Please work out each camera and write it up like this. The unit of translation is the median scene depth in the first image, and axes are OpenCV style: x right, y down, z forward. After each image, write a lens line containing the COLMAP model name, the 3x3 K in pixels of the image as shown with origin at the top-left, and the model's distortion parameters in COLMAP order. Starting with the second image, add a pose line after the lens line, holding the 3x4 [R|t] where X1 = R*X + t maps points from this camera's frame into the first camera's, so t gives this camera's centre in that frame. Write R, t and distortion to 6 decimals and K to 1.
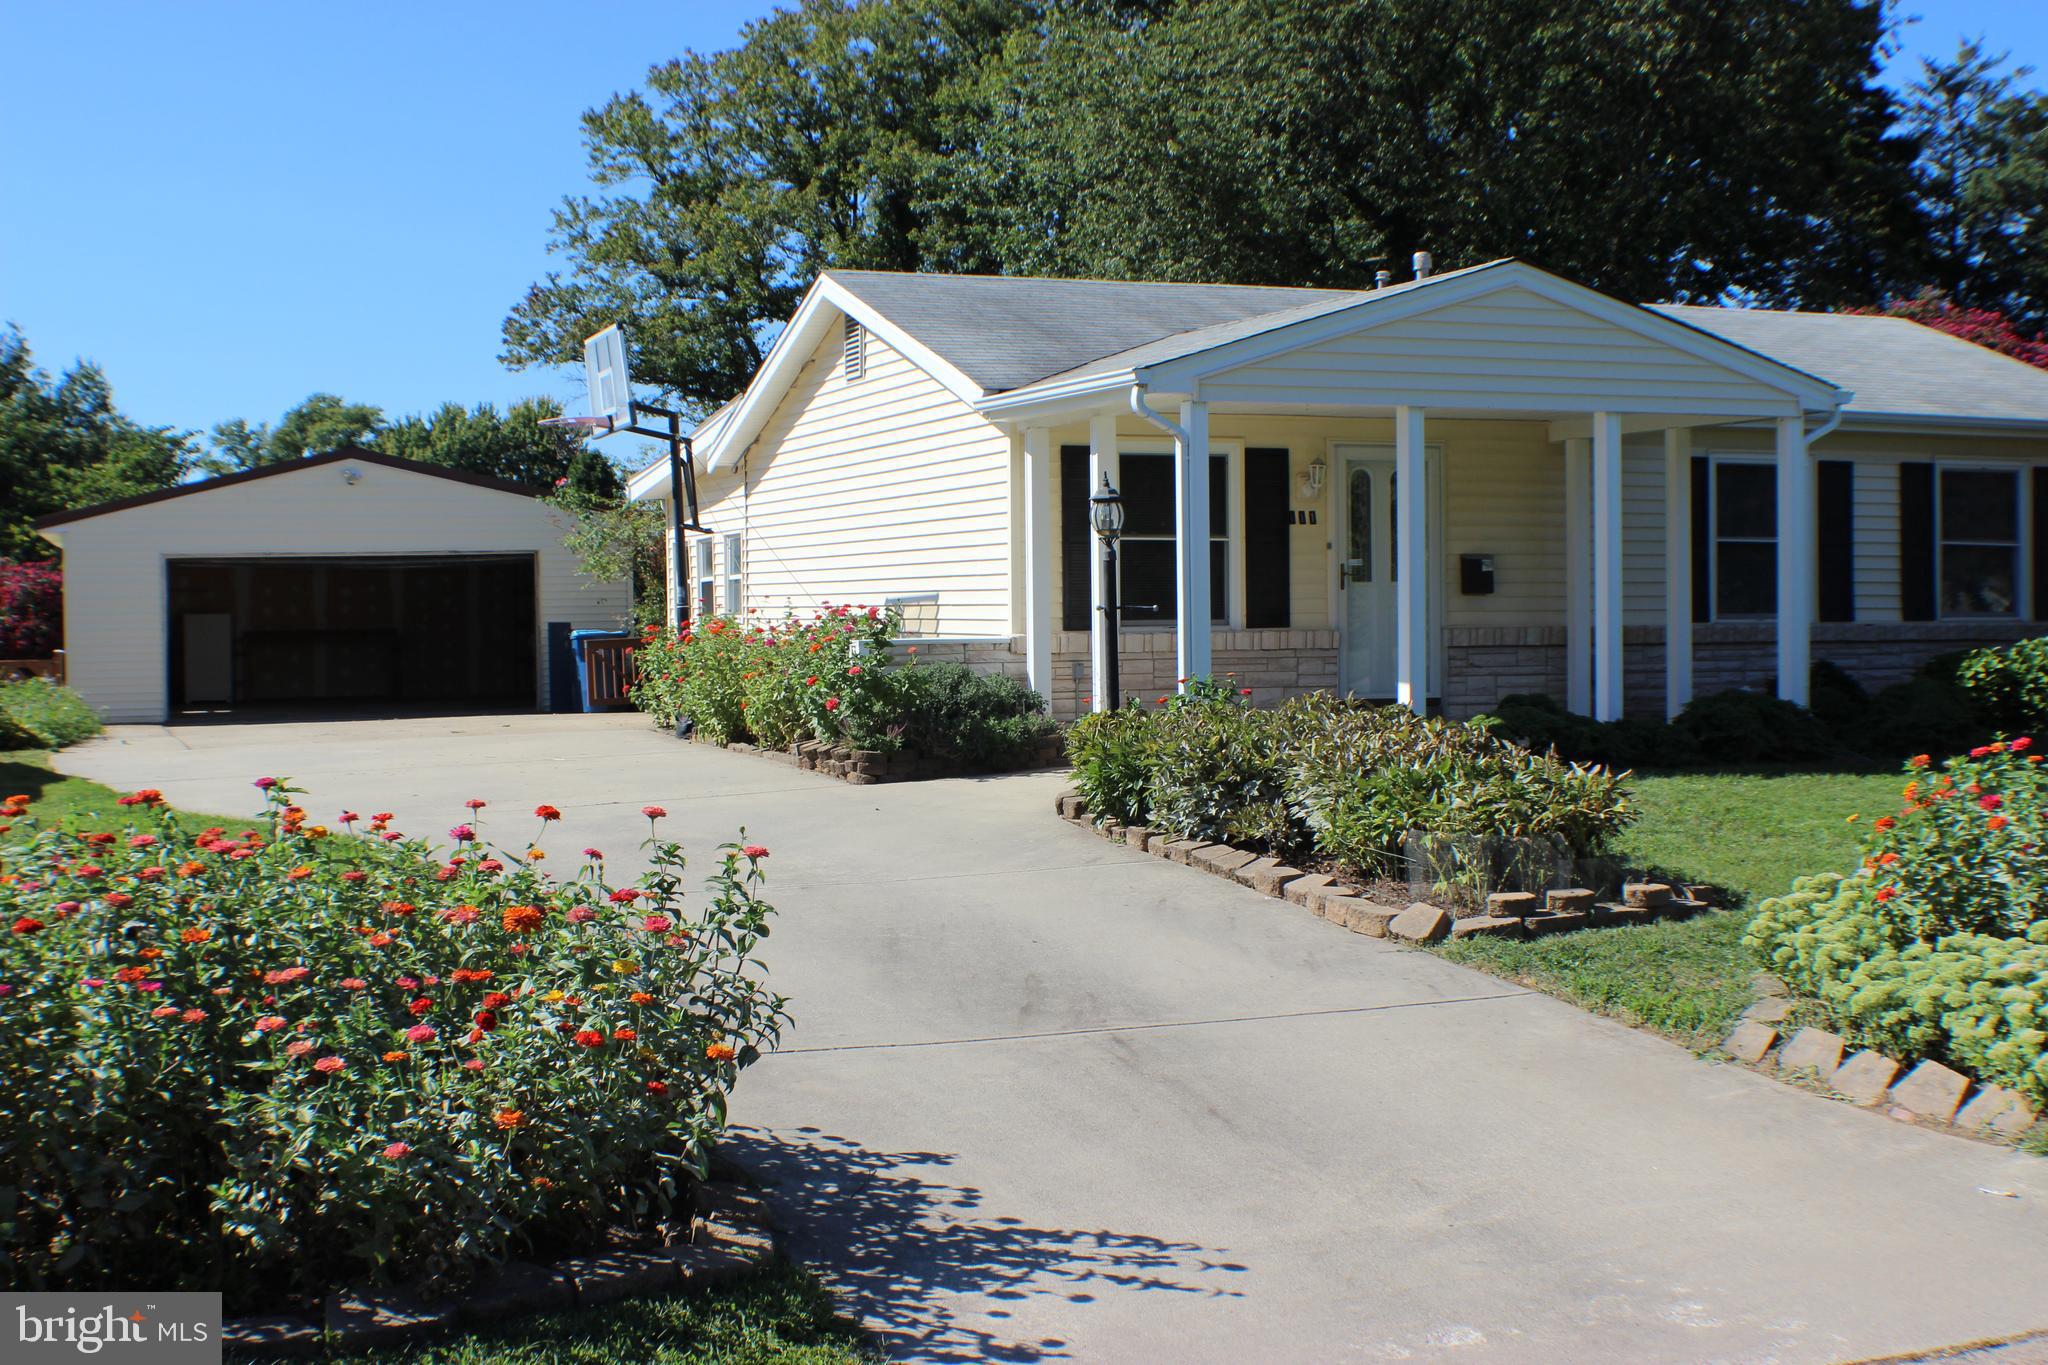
lens RADIAL K [[2625.1, 0, 1024.0], [0, 2625.1, 682.5], [0, 0, 1]] dist [-0.205755, 0.236118]
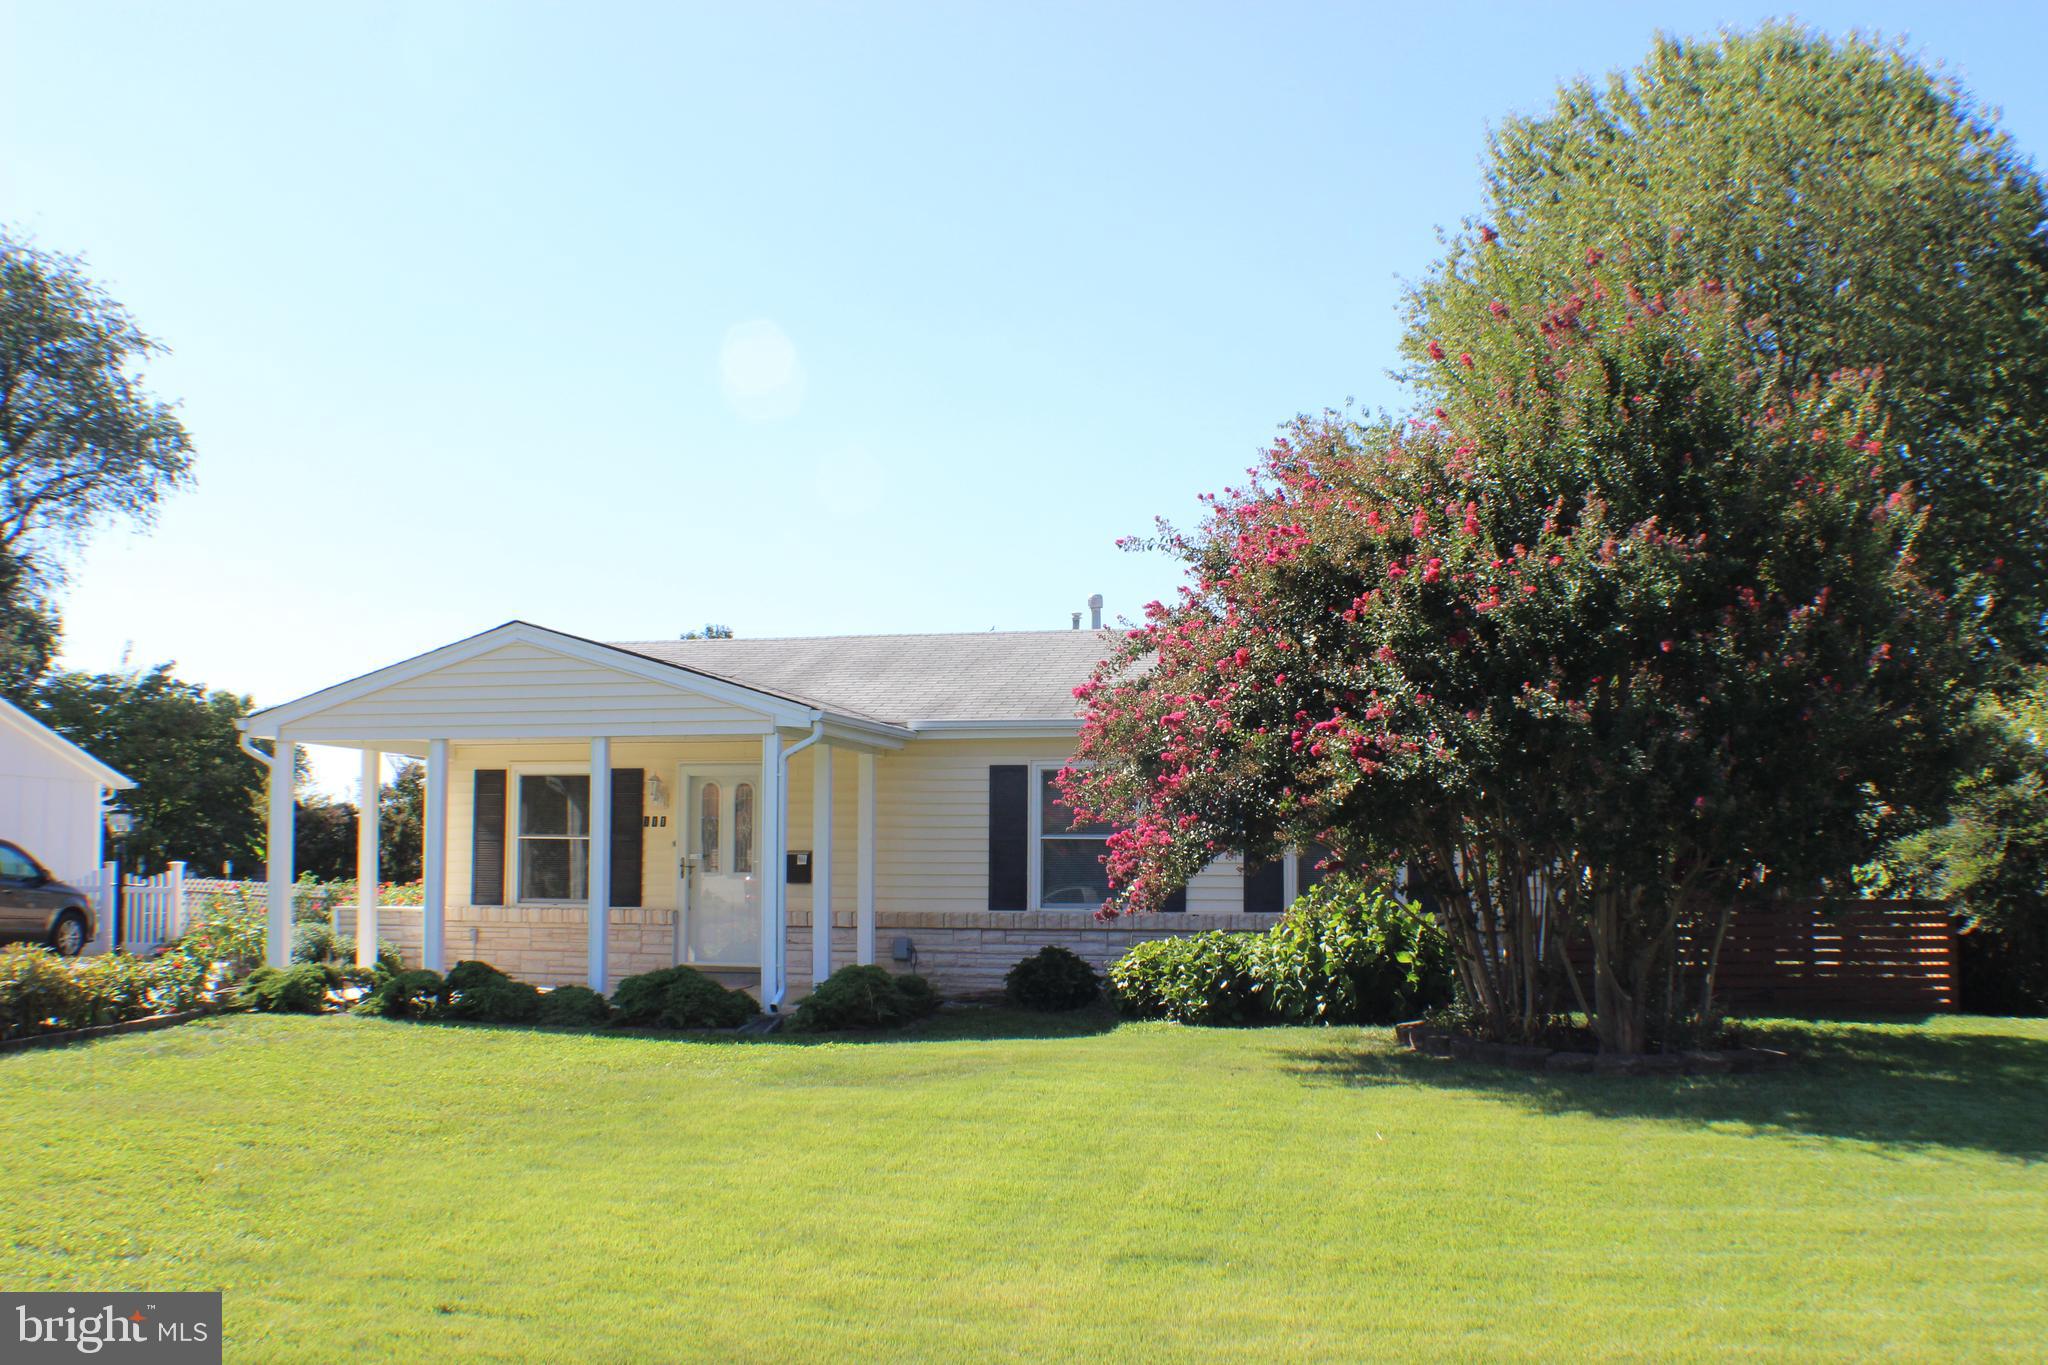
lens RADIAL K [[2061.9, 0, 1024.0], [0, 2061.9, 682.5], [0, 0, 1]] dist [-0.213096, 0.107966]
pose [[0.833711, -0.040058, -0.550746, 0.812566], [-0.025409, 0.993526, -0.110726, -0.024191], [0.551616, 0.106307, 0.827296, 0.260884]]
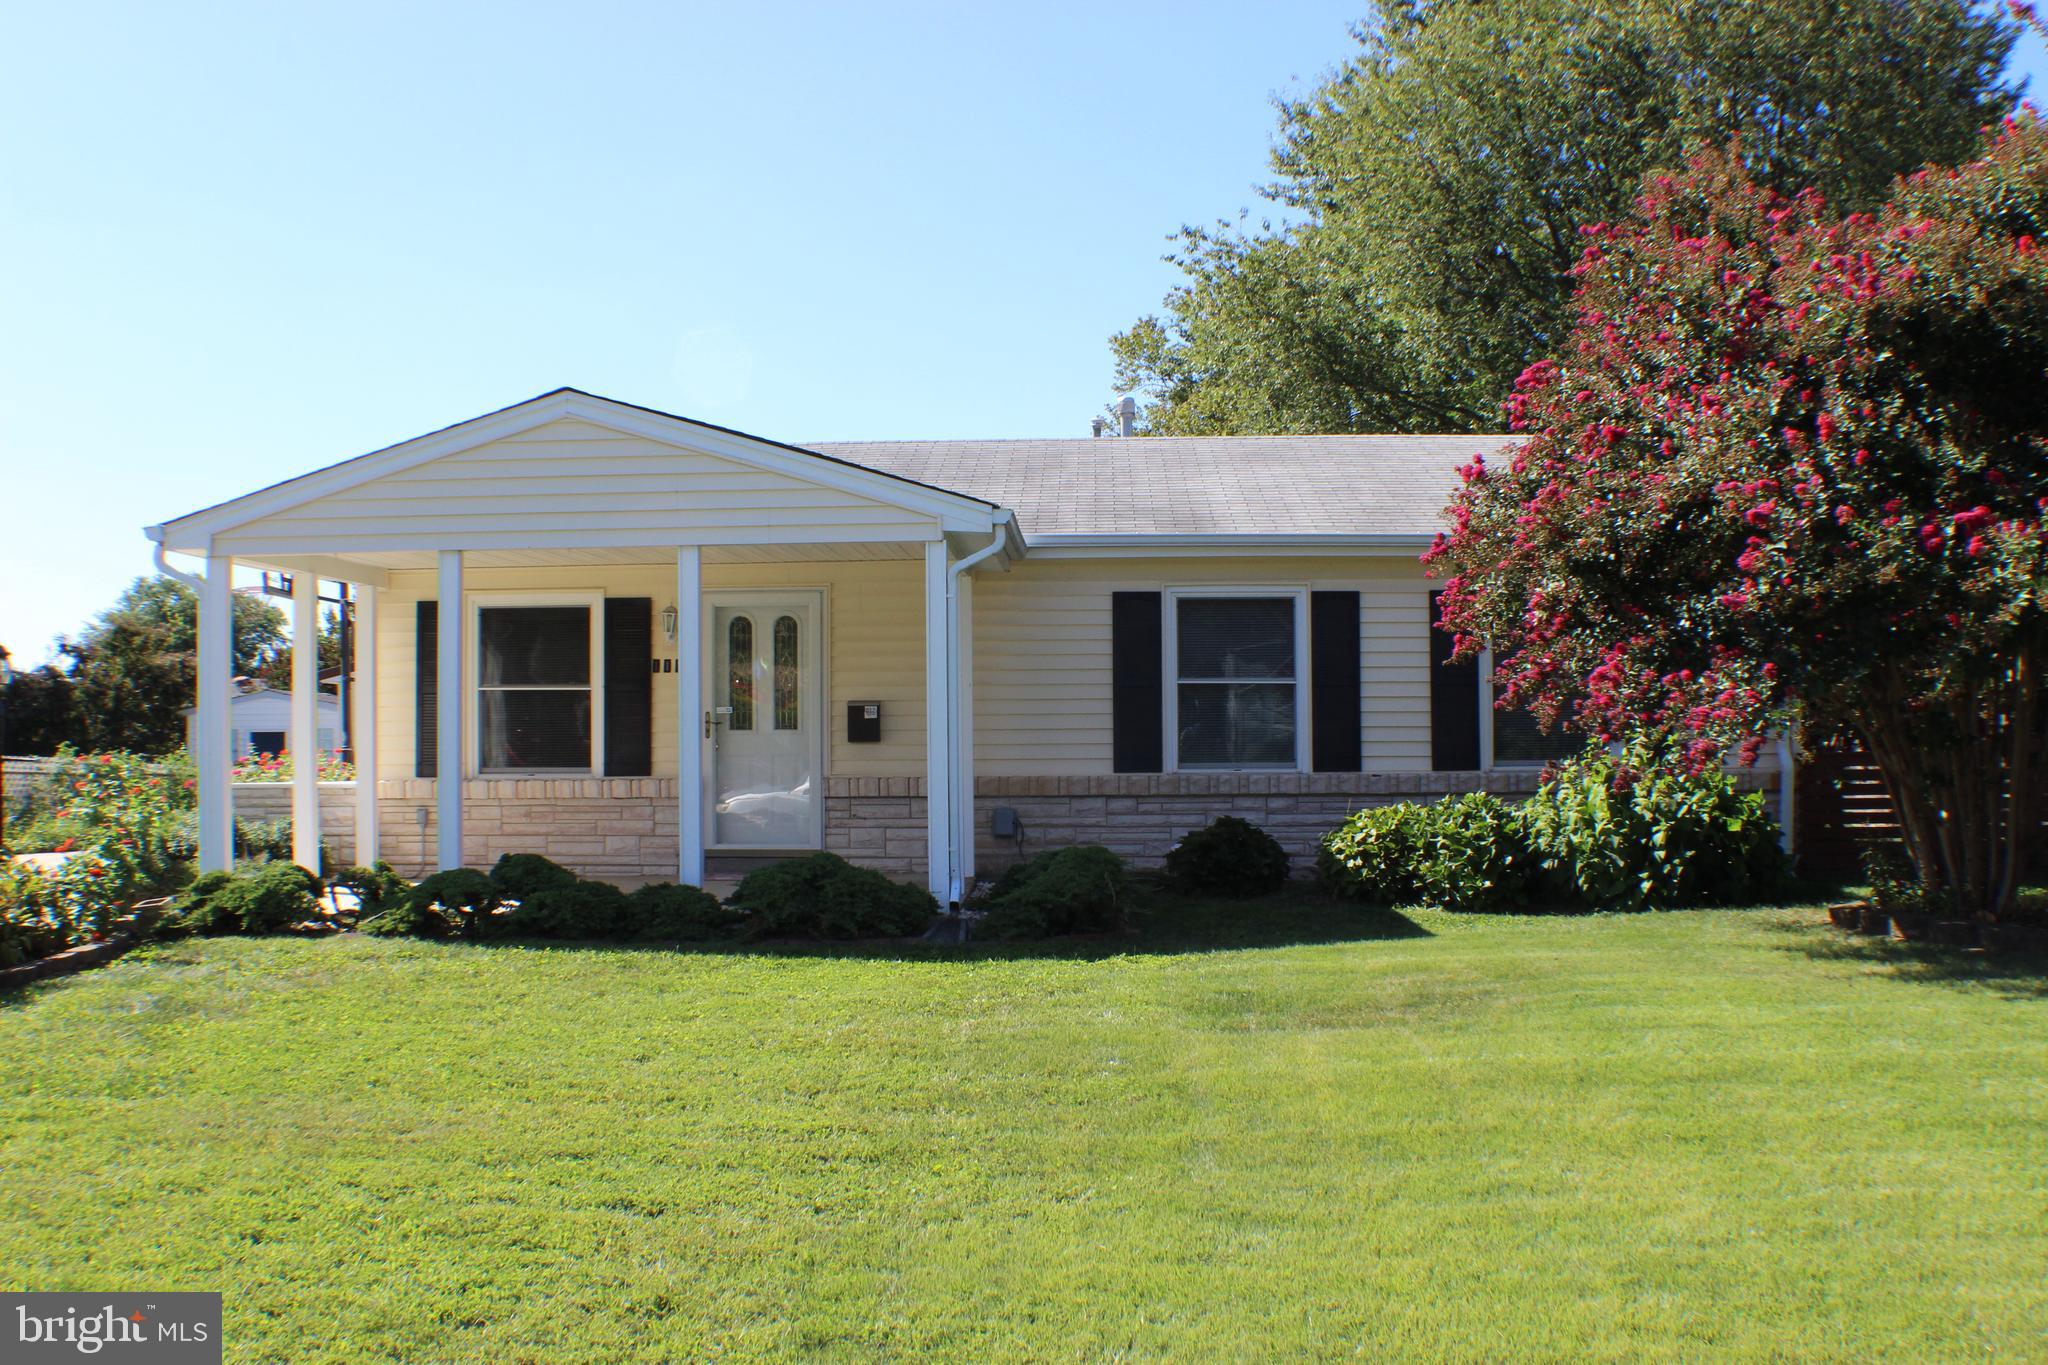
lens RADIAL K [[2061.9, 0, 1024.0], [0, 2061.9, 682.5], [0, 0, 1]] dist [-0.213096, 0.107966]
pose [[0.923449, -0.007980, -0.383638, 0.530385], [-0.011863, 0.998712, -0.049331, -0.019729], [0.383537, 0.050106, 0.922165, 0.331974]]
